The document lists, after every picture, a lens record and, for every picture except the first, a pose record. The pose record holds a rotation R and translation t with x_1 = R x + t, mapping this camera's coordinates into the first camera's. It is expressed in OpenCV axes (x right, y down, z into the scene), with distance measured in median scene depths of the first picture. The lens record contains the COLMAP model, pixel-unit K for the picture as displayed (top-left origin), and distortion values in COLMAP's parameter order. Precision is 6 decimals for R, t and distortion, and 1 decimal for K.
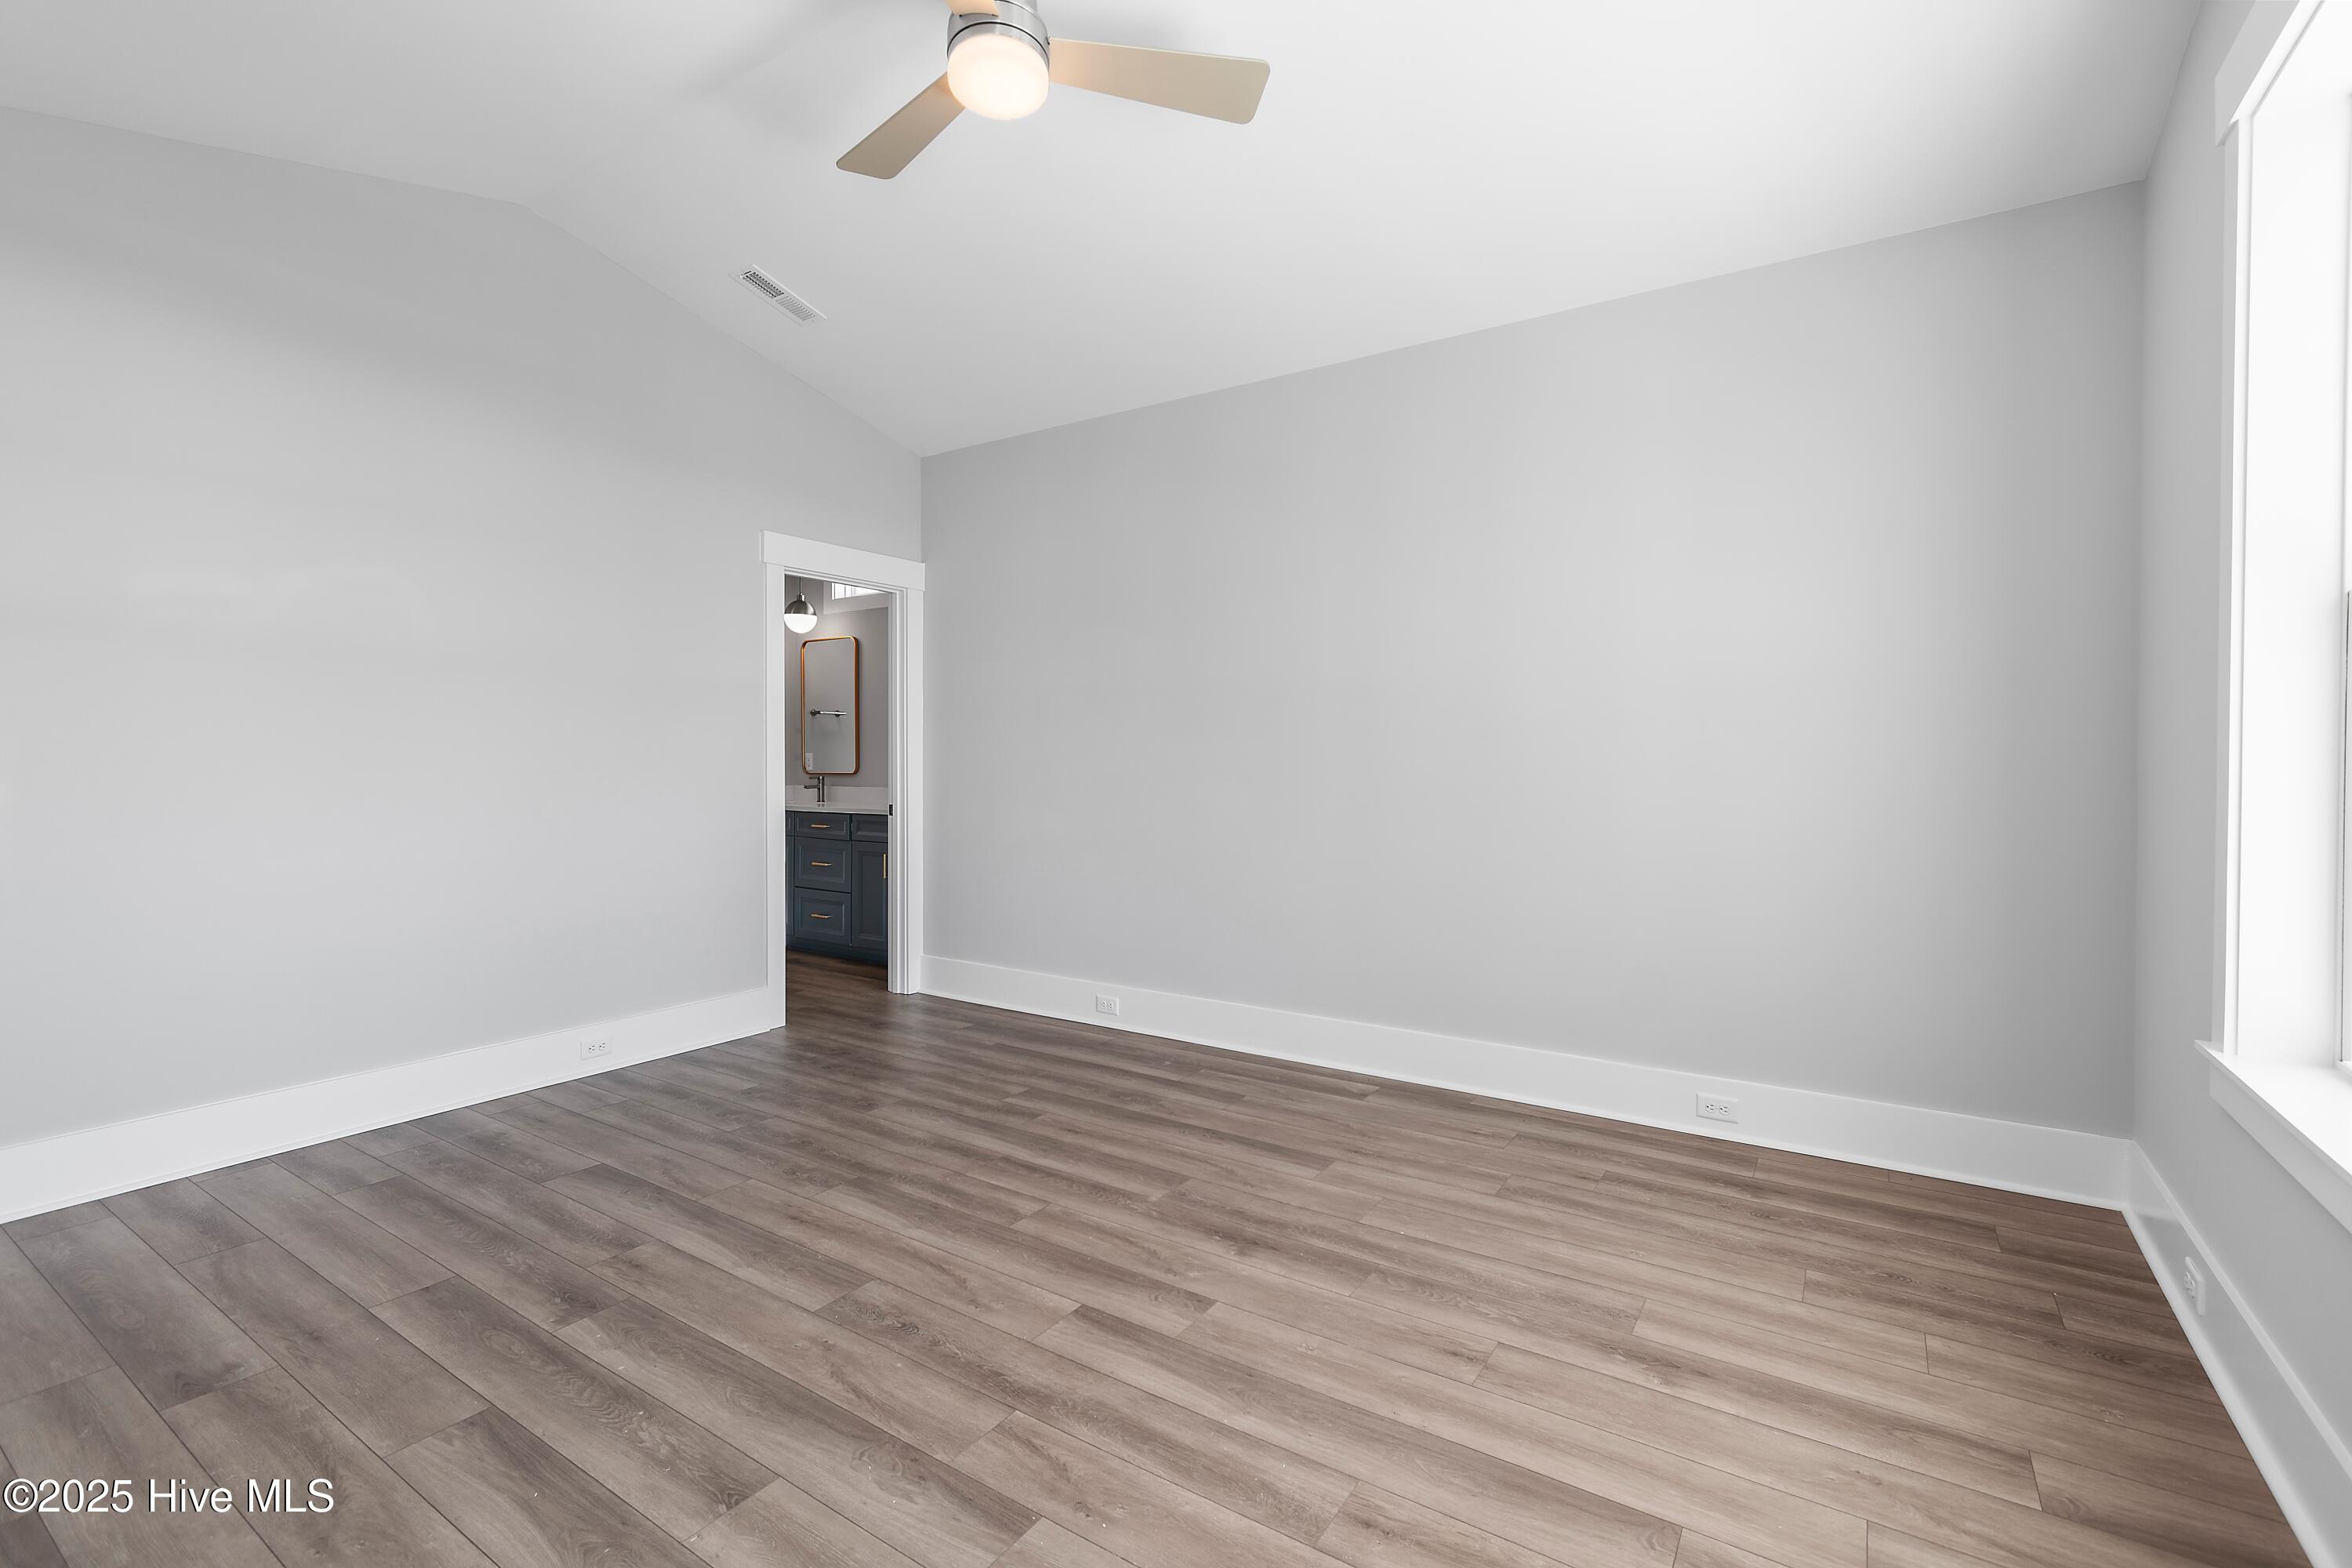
lens RADIAL K [[1047.5, 0, 1171.0], [0, 1047.5, 755.6], [0, 0, 1]] dist [-0.000367, -0.000318]
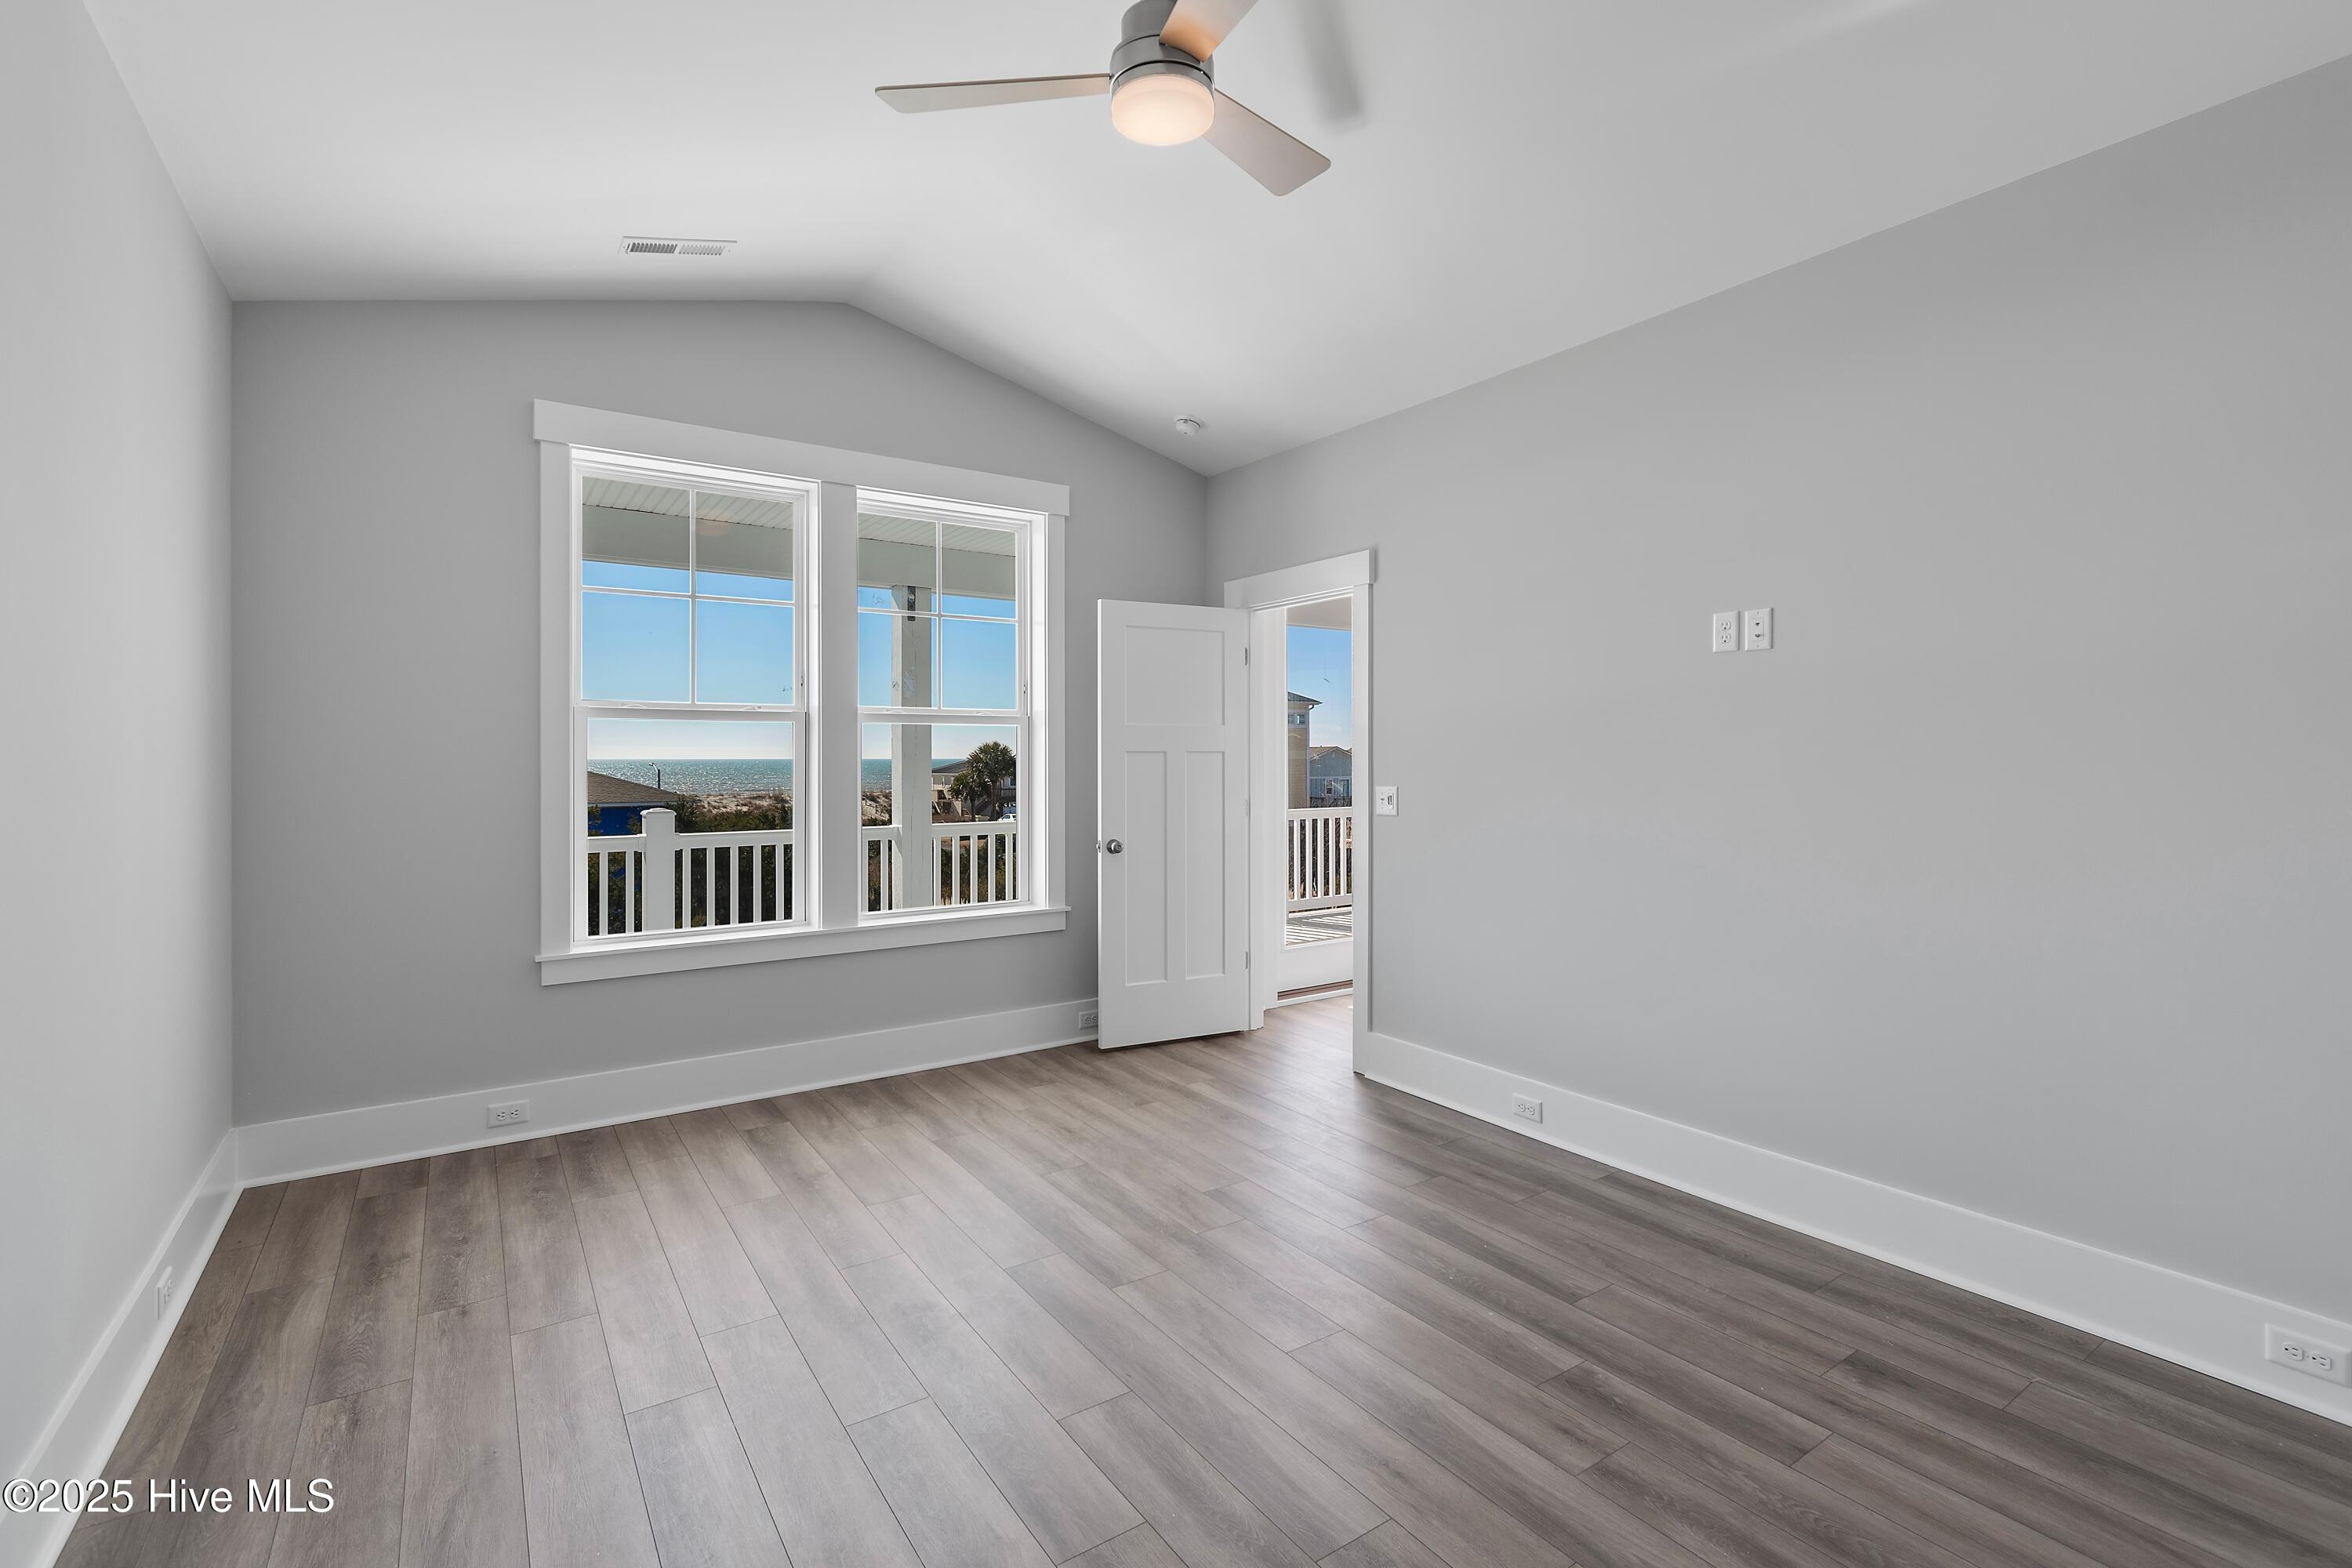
lens RADIAL K [[1047.5, 0, 1171.0], [0, 1047.5, 755.6], [0, 0, 1]] dist [-0.000367, -0.000318]
pose [[-0.925721, -0.000558, 0.378207, -0.580024], [0.000725, 0.999994, 0.003249, -0.056502], [-0.378207, 0.003282, -0.925715, 2.044030]]
